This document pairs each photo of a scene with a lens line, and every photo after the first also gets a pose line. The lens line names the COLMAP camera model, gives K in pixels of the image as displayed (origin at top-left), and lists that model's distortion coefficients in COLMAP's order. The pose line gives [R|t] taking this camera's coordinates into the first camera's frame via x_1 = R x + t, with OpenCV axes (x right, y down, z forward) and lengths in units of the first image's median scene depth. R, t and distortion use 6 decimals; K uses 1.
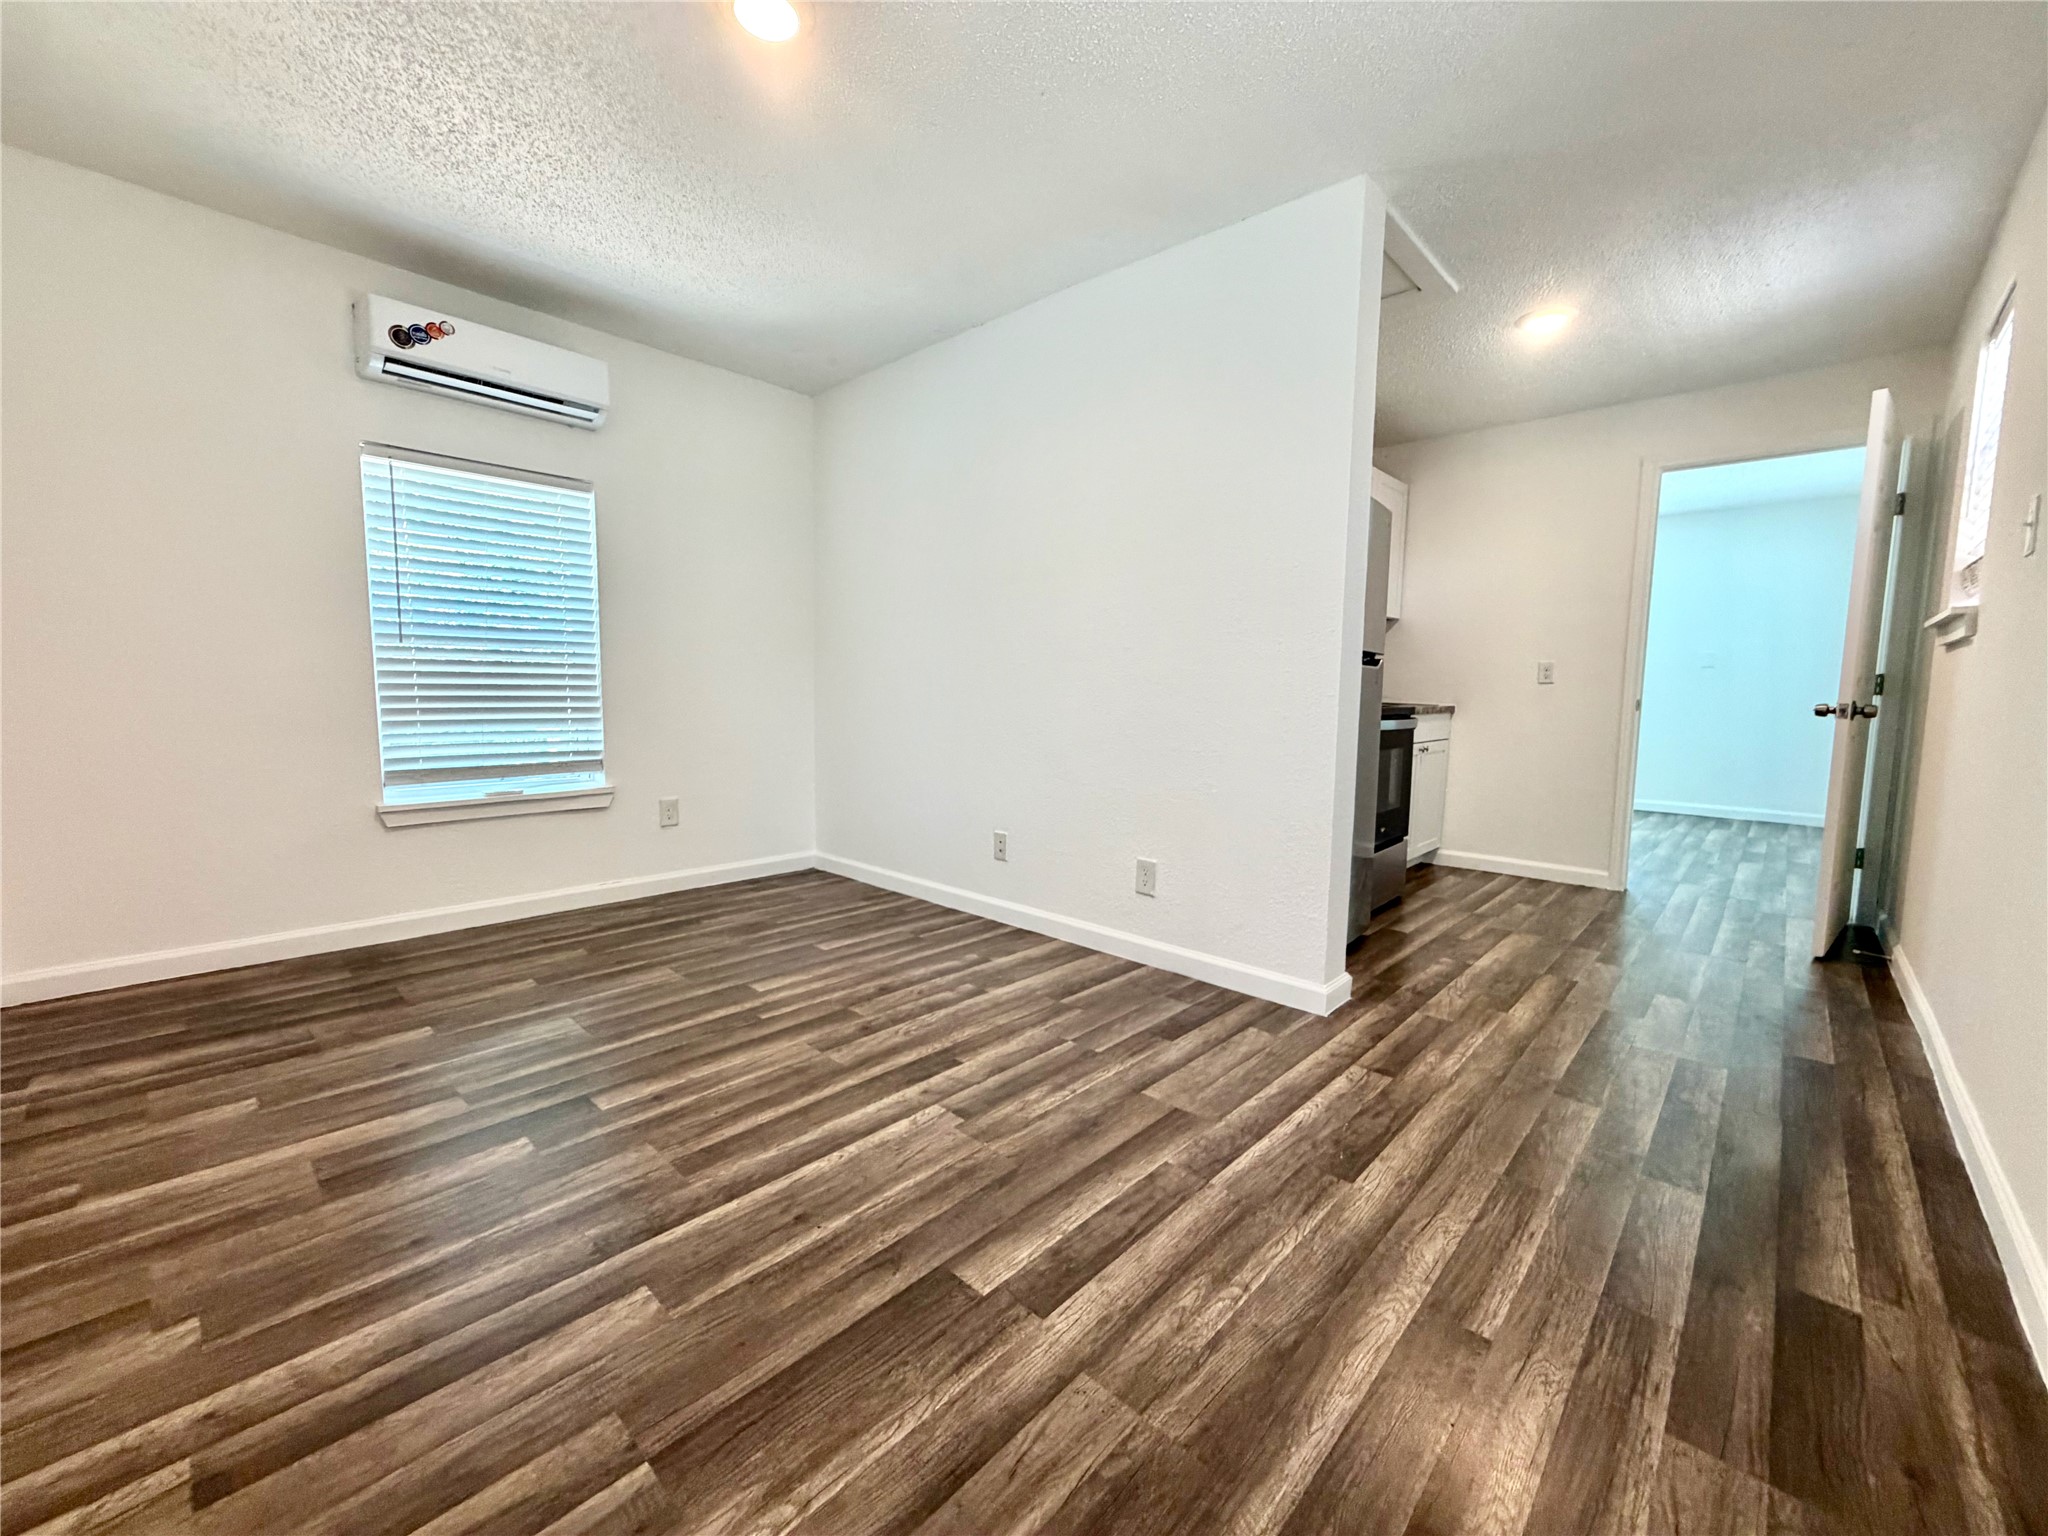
lens RADIAL K [[817.6, 0, 1018.9], [0, 817.6, 766.1], [0, 0, 1]] dist [-0.001868, 0.000833]
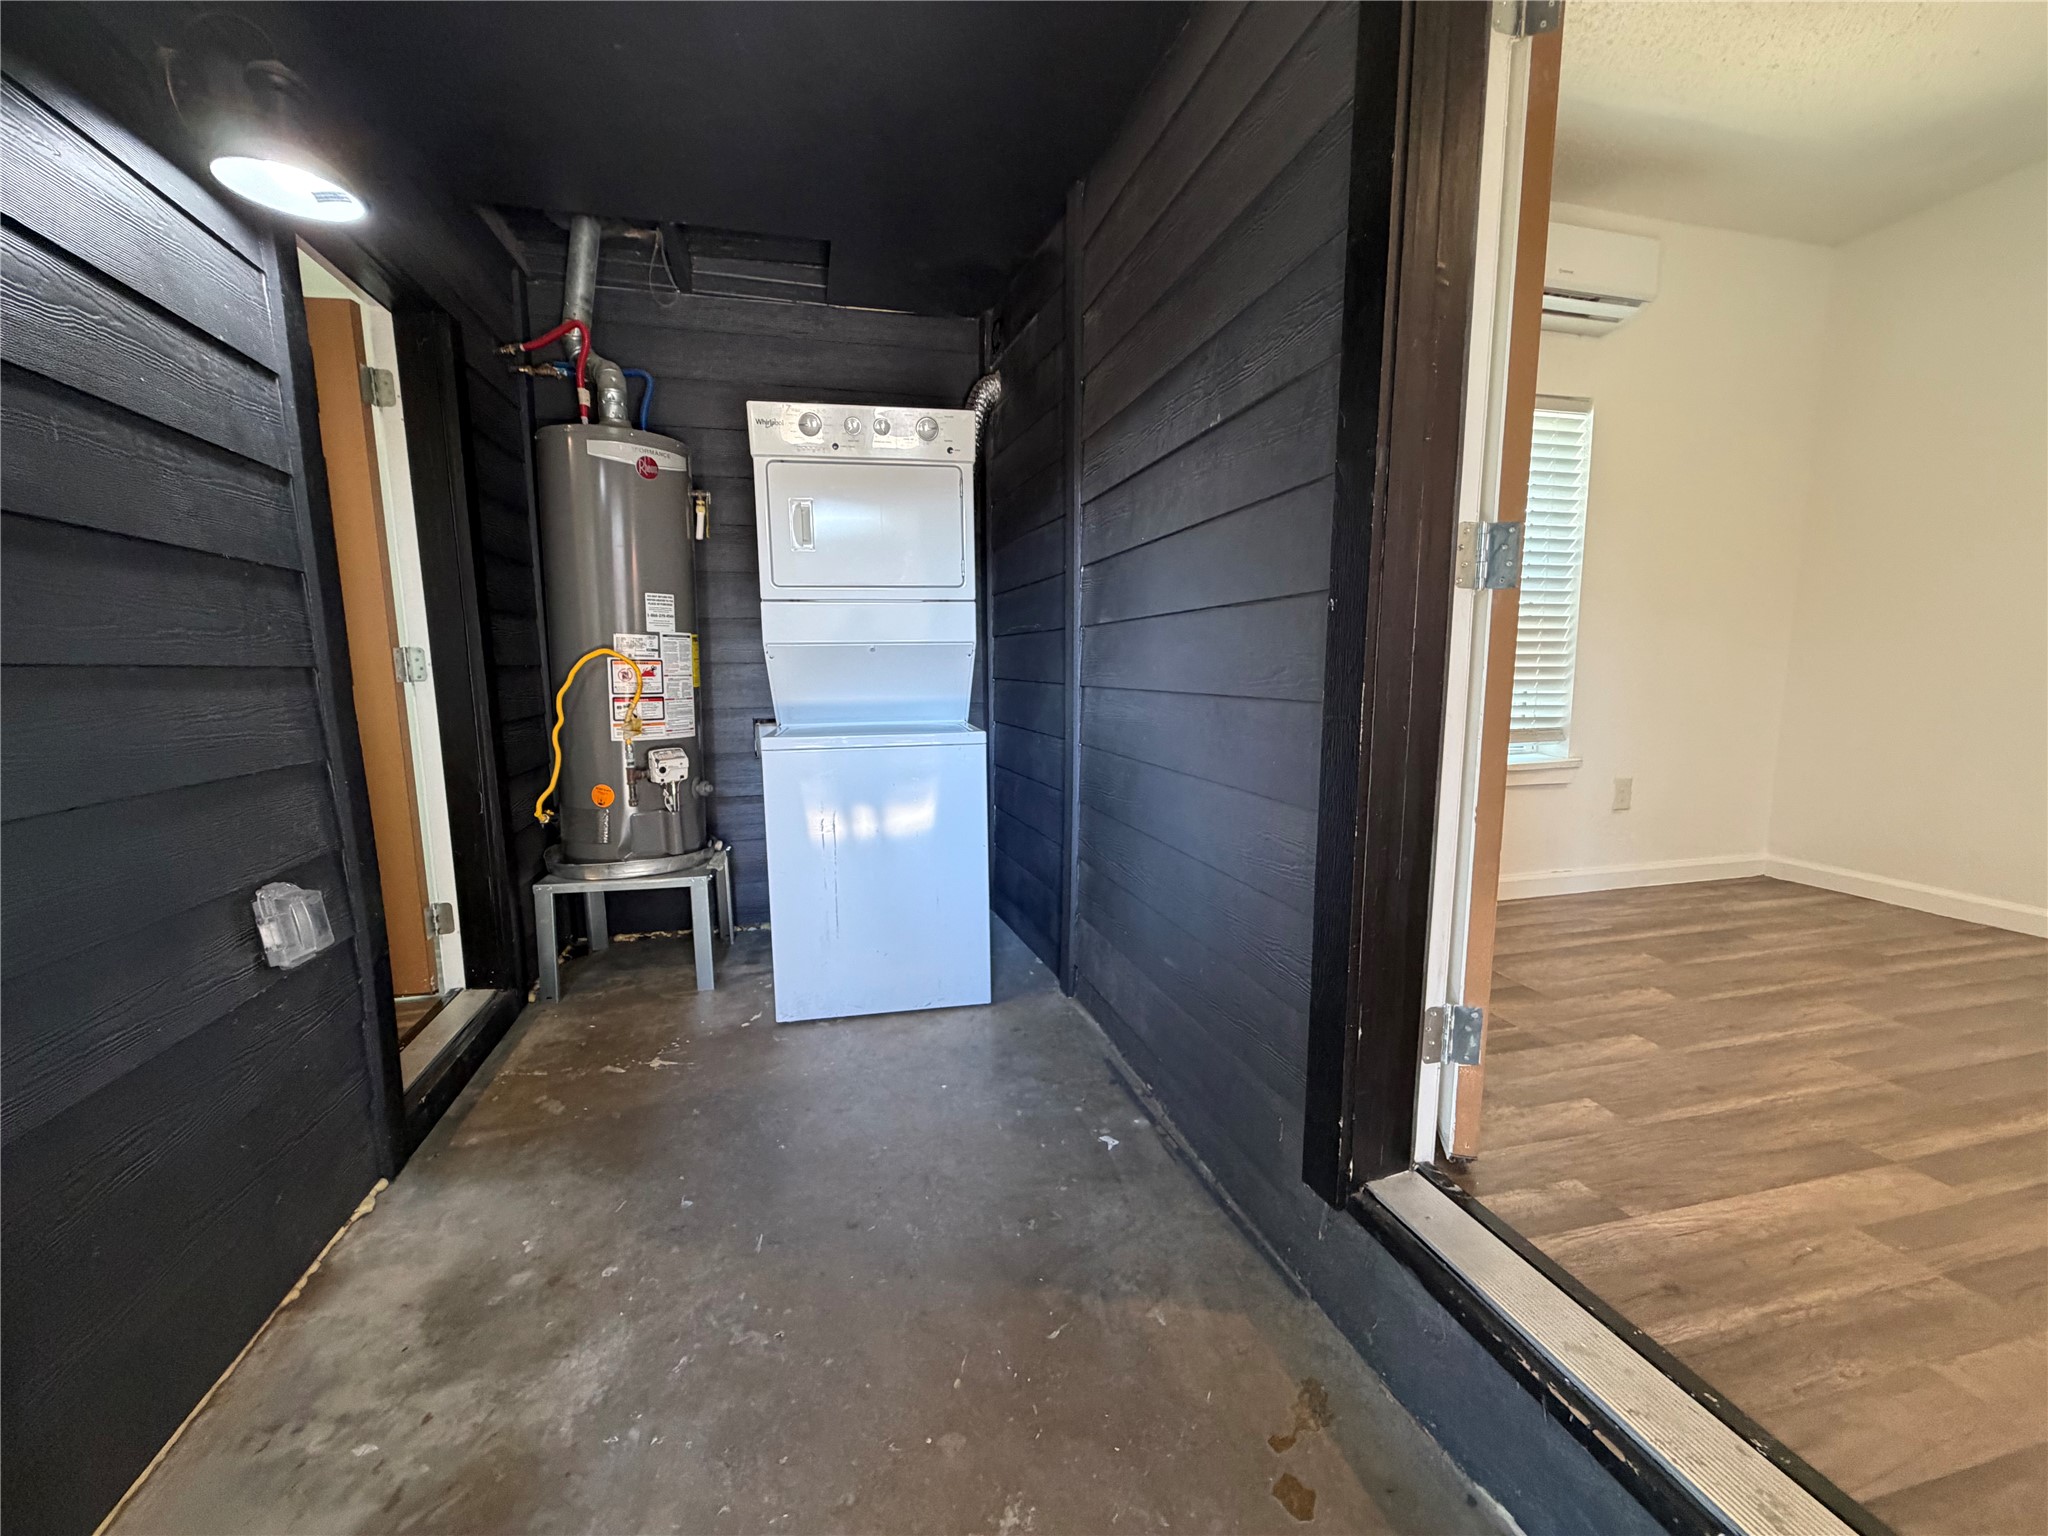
lens RADIAL K [[817.6, 0, 1009.5], [0, 817.6, 778.0], [0, 0, 1]] dist [-0.001868, 0.000833]
pose [[0.840875, 0.053137, -0.538615, -0.890265], [-0.028128, 0.998114, 0.054556, 0.022730], [0.540498, -0.030724, 0.840784, -0.071705]]
